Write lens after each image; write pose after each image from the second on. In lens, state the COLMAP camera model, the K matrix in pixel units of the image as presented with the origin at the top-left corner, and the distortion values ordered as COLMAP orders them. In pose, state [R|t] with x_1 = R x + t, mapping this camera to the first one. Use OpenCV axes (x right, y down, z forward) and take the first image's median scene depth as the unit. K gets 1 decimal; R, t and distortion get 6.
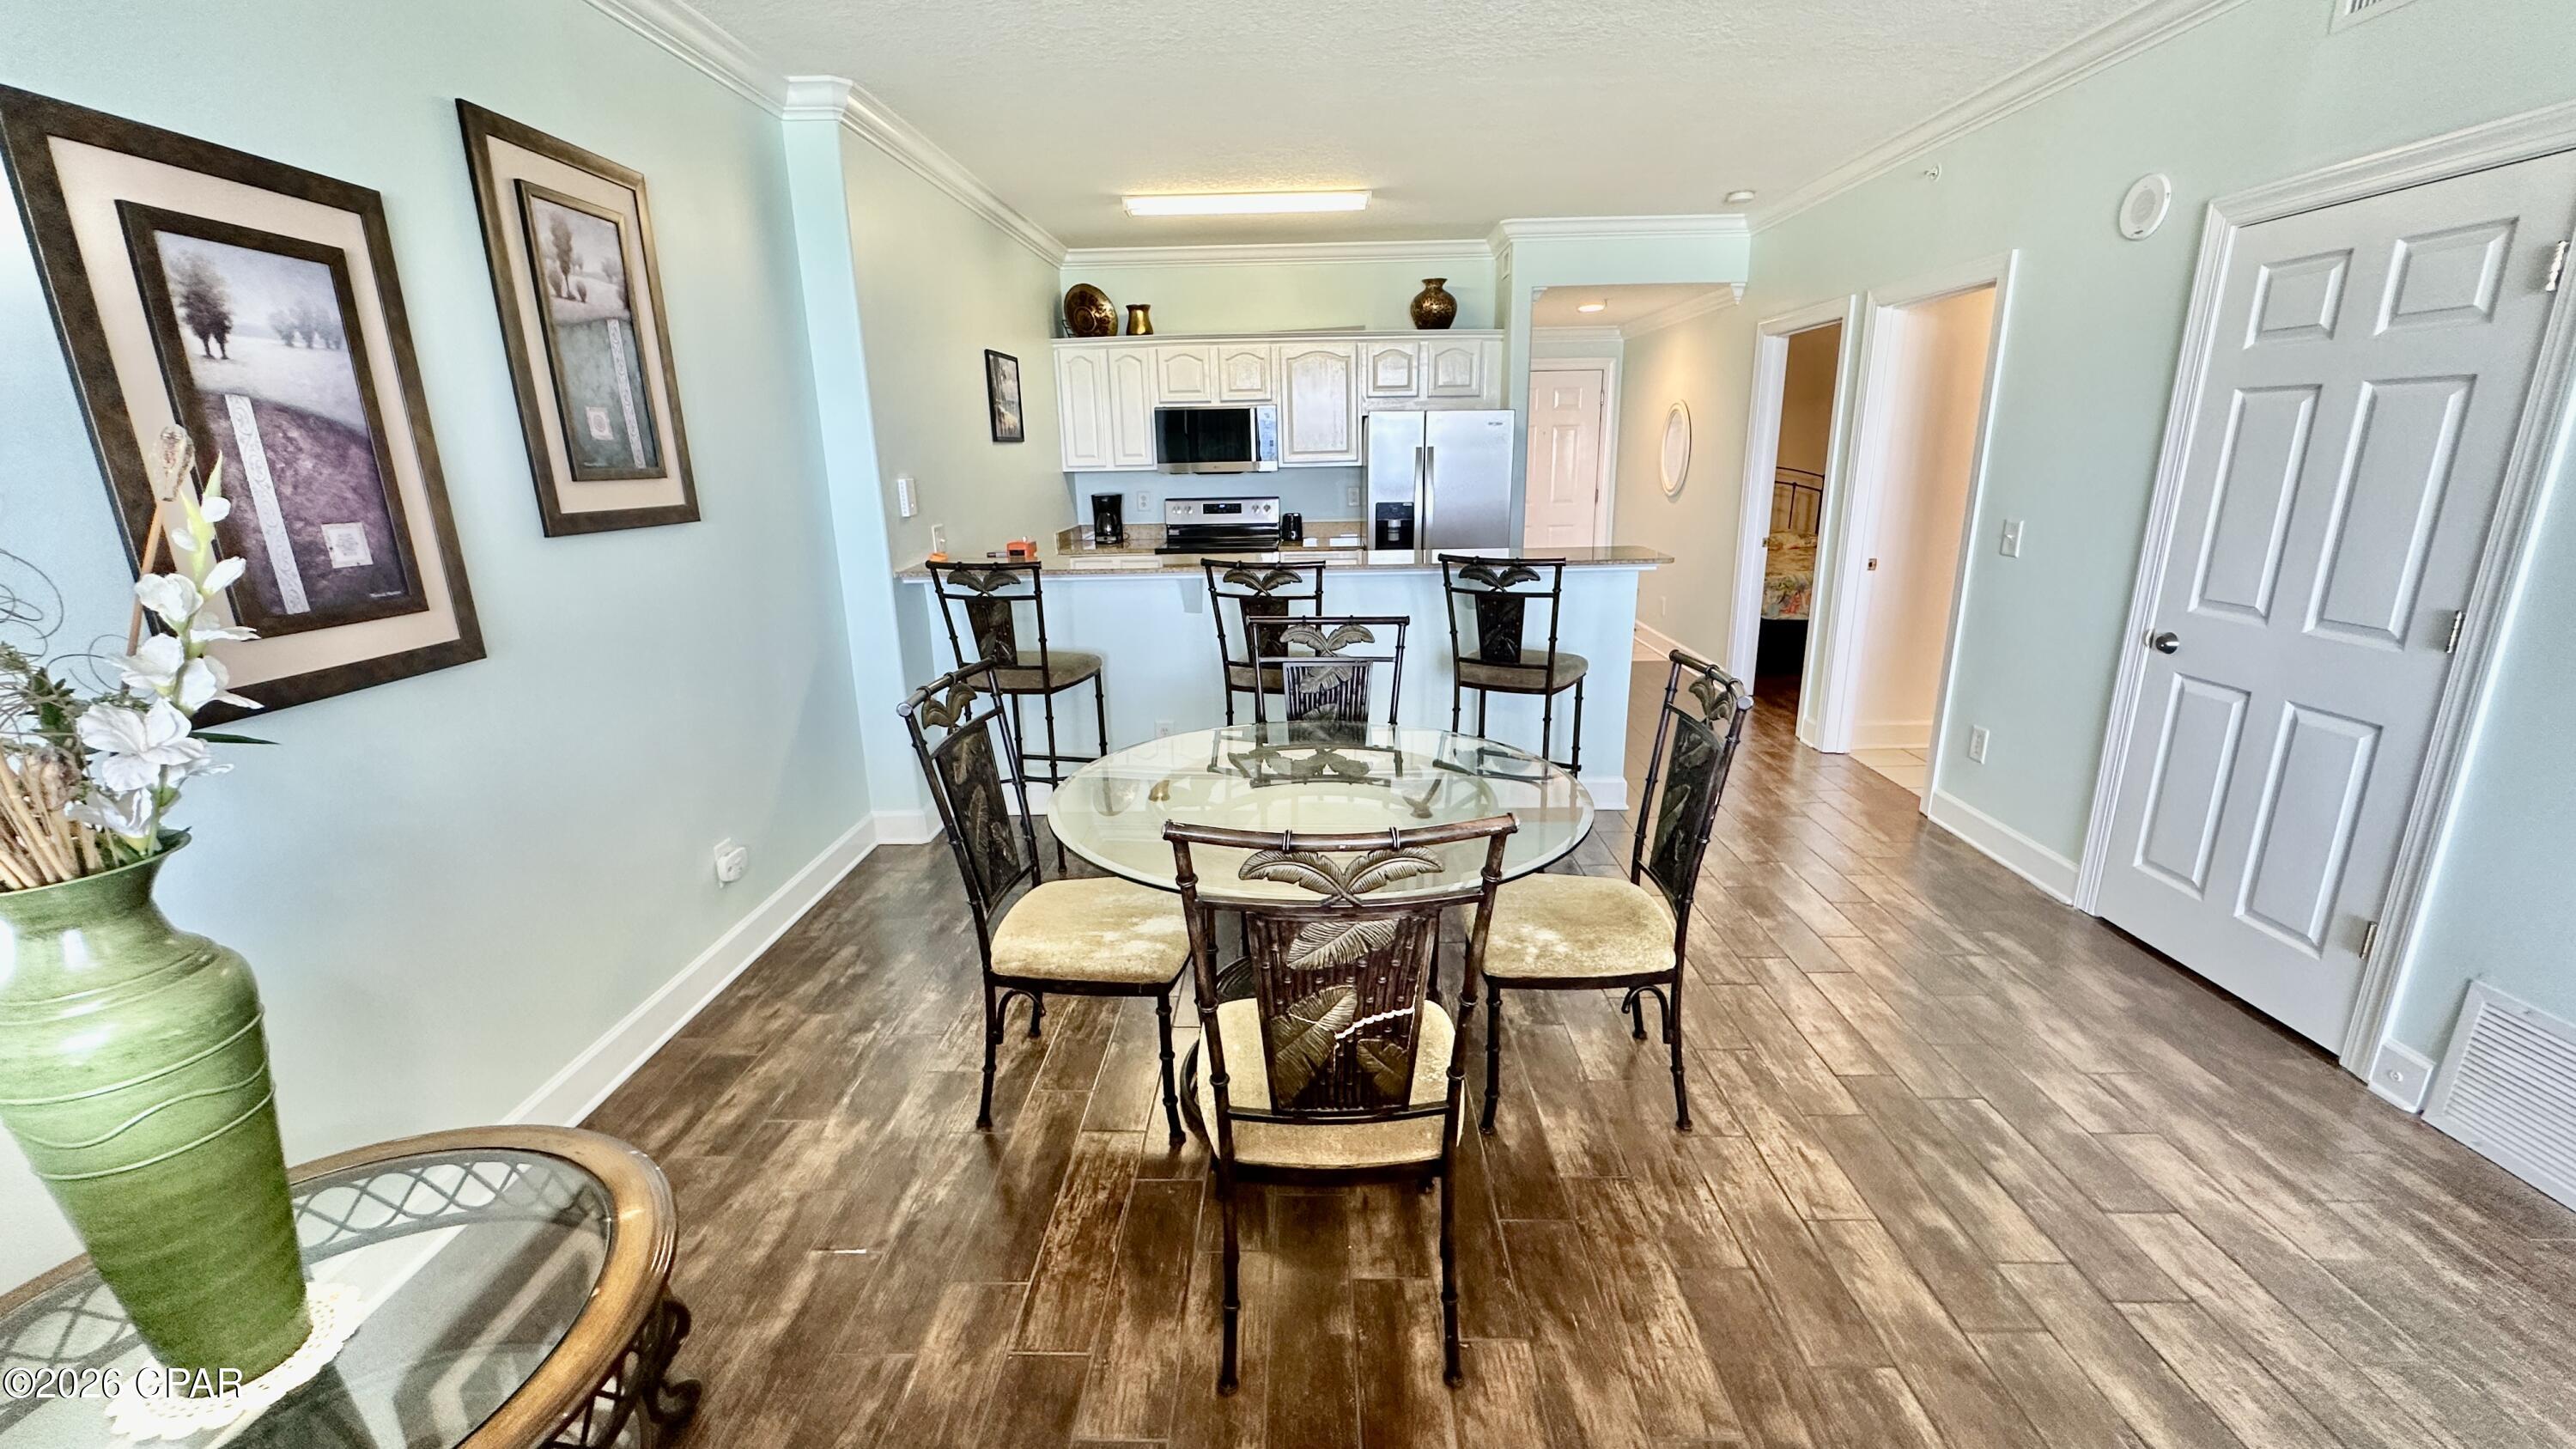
lens RADIAL K [[1031.1, 0, 1293.9], [0, 1031.1, 722.2], [0, 0, 1]] dist [-0.004223, 0.000808]
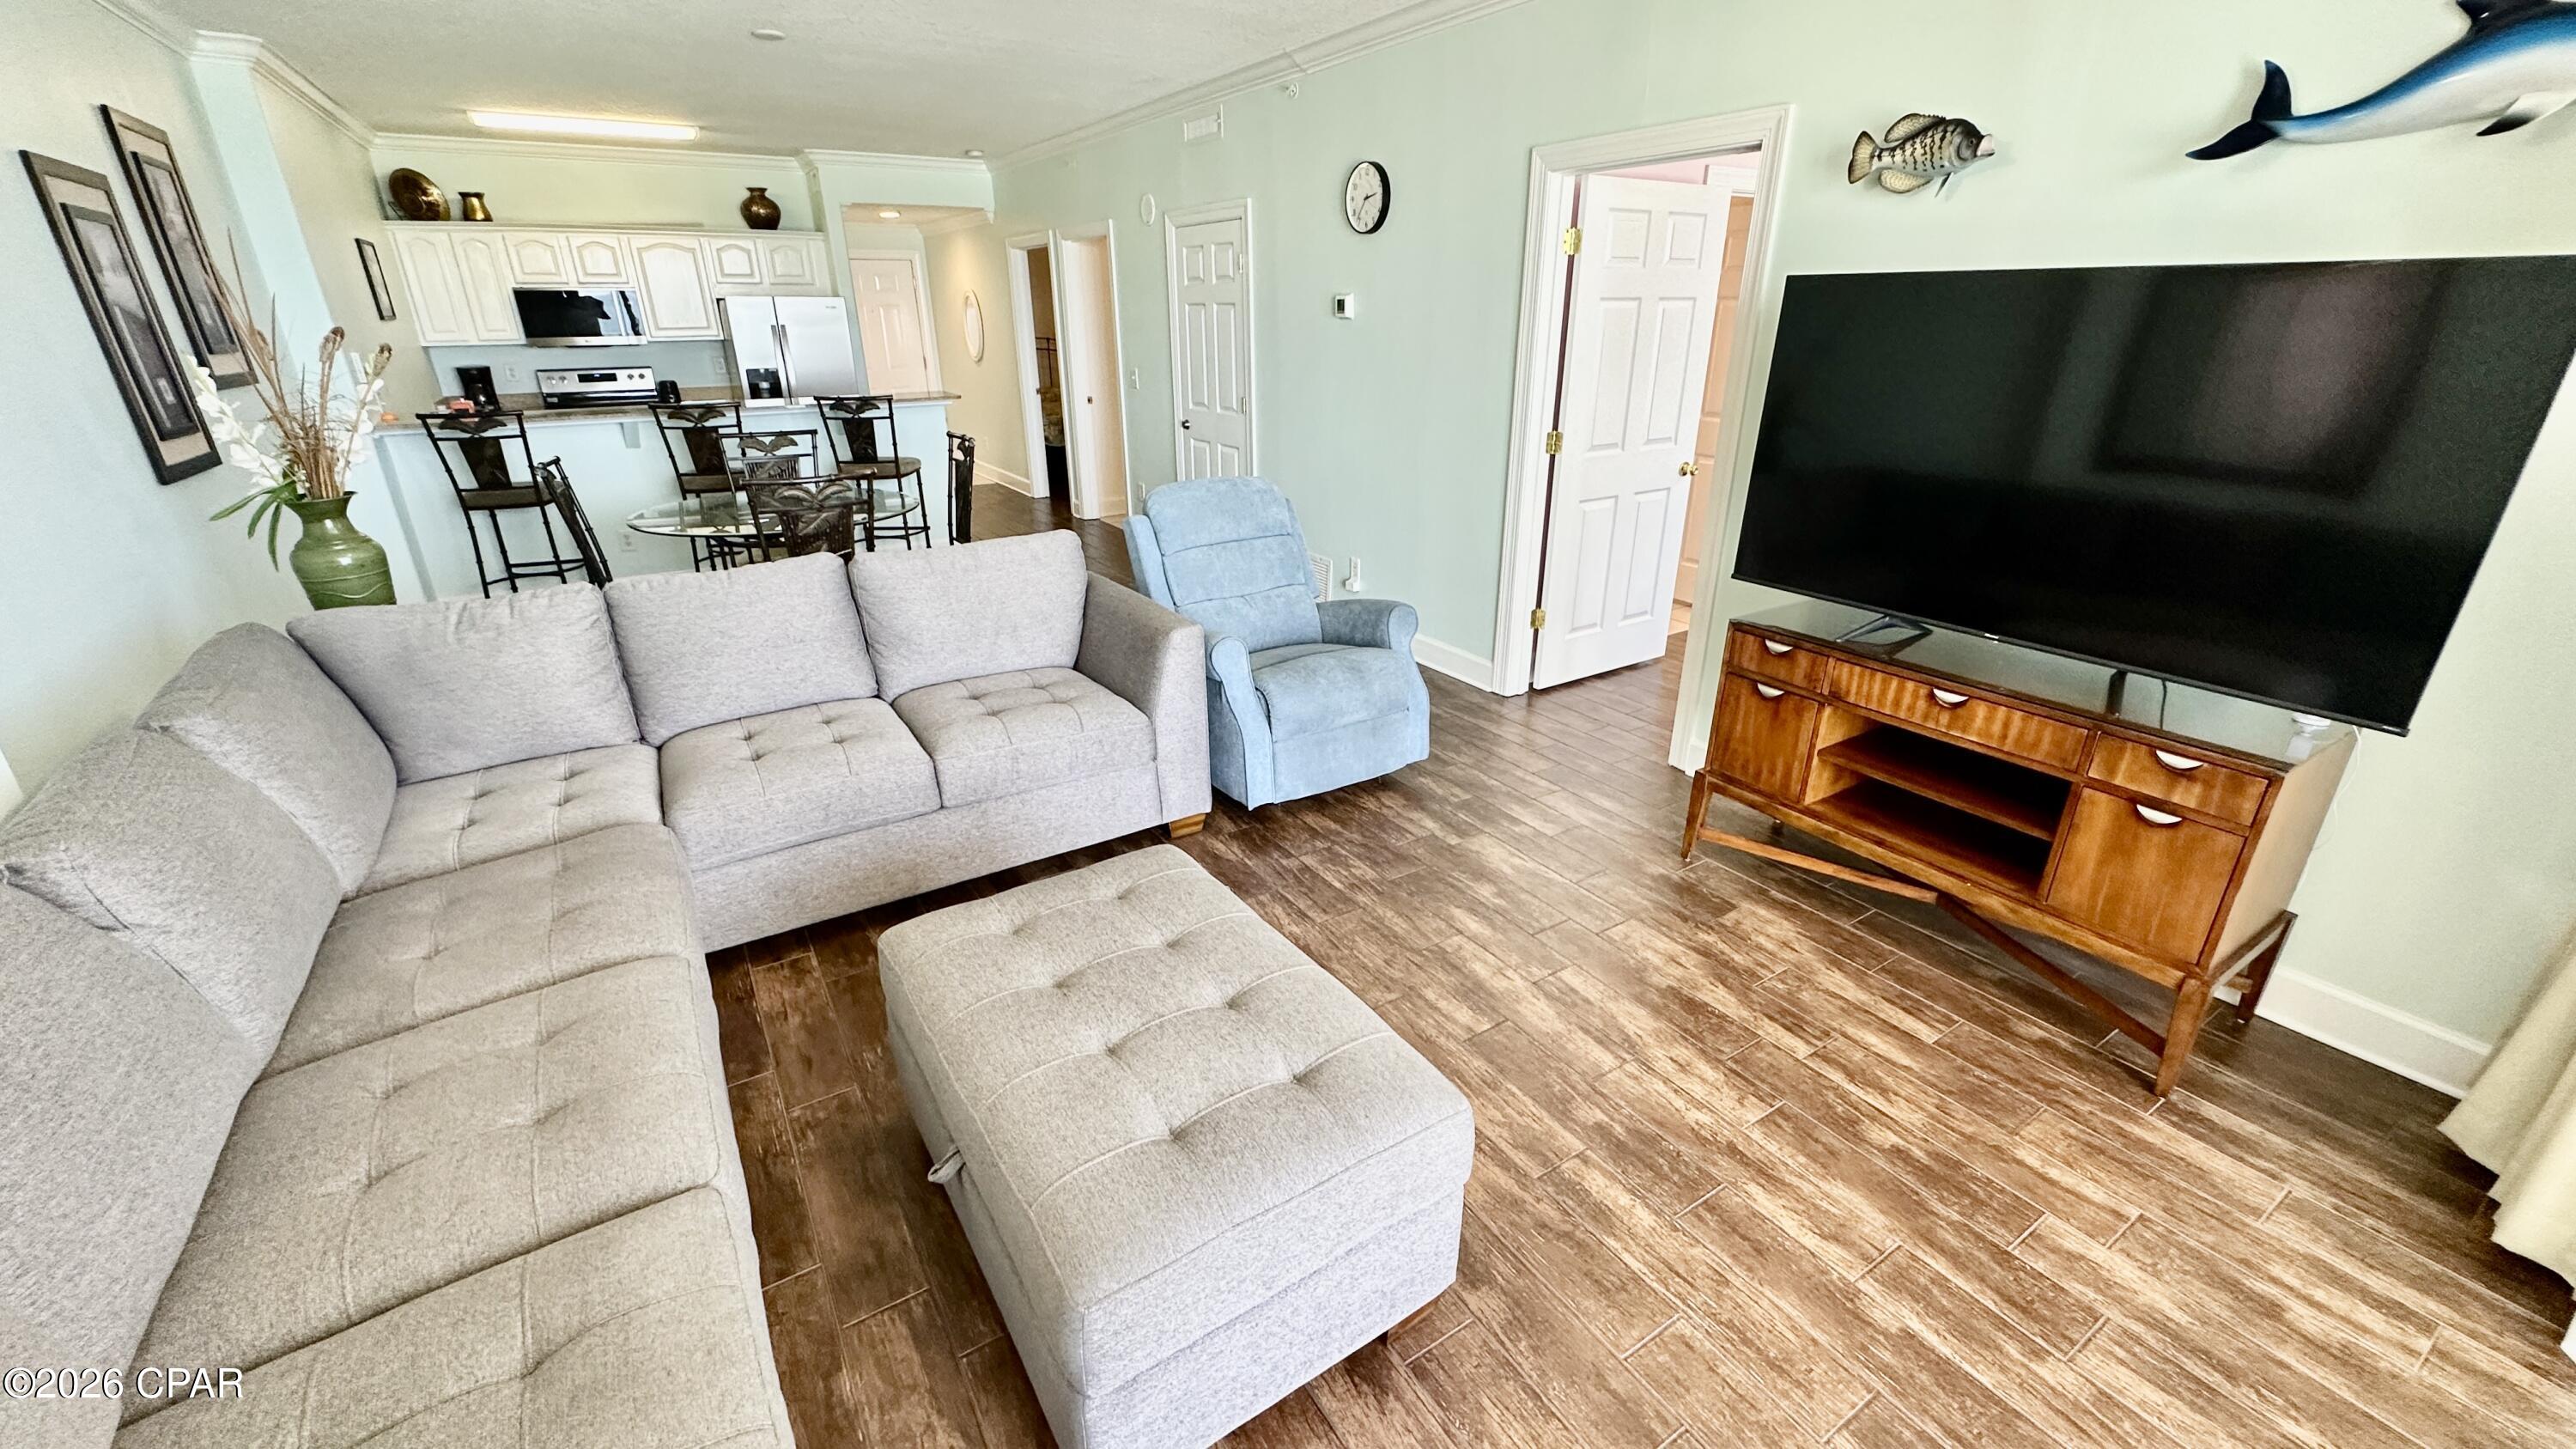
lens RADIAL K [[1031.1, 0, 1291.1], [0, 1031.1, 721.7], [0, 0, 1]] dist [-0.004223, 0.000808]
pose [[0.833633, -0.194177, 0.517060, -0.216825], [0.134025, 0.979300, 0.151684, 0.246708], [-0.535811, -0.057150, 0.842402, -1.022077]]
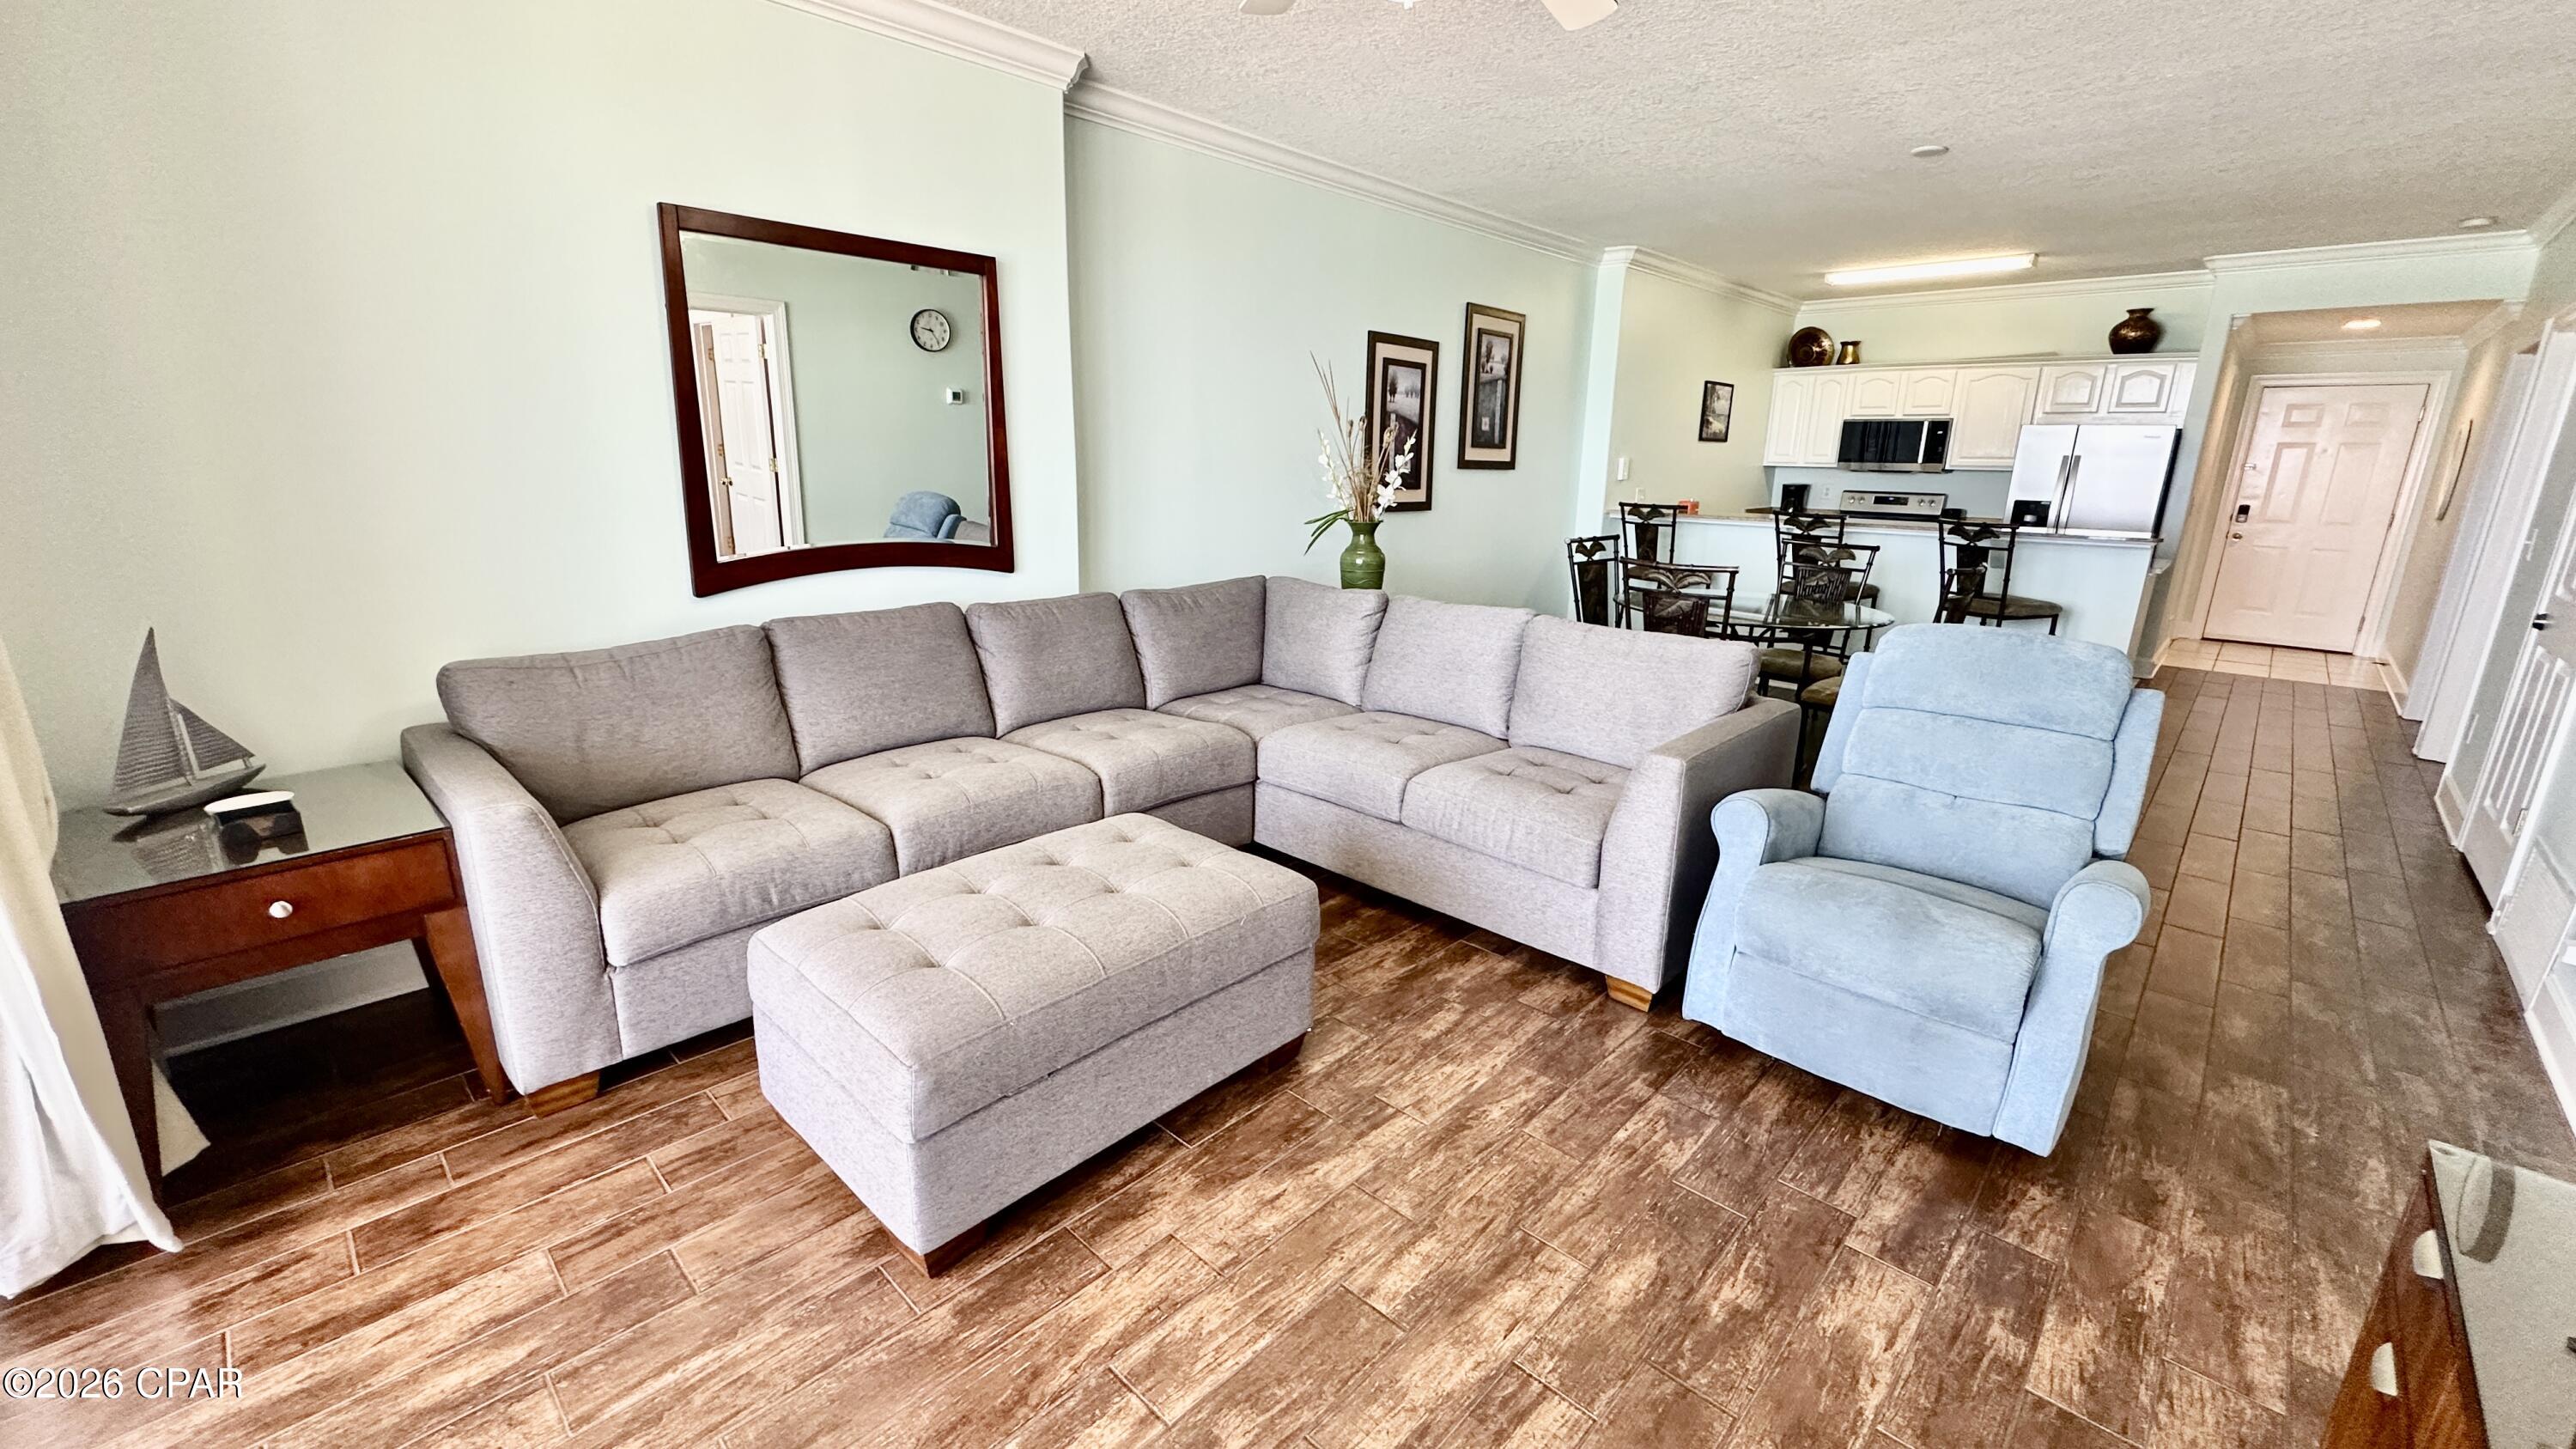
lens RADIAL K [[1031.1, 0, 1285.5], [0, 1031.1, 719.7], [0, 0, 1]] dist [-0.004223, 0.000808]
pose [[0.733509, 0.201131, -0.649239, 0.597349], [-0.206417, 0.976017, 0.069155, 0.274763], [0.647578, 0.083289, 0.757434, -0.932590]]
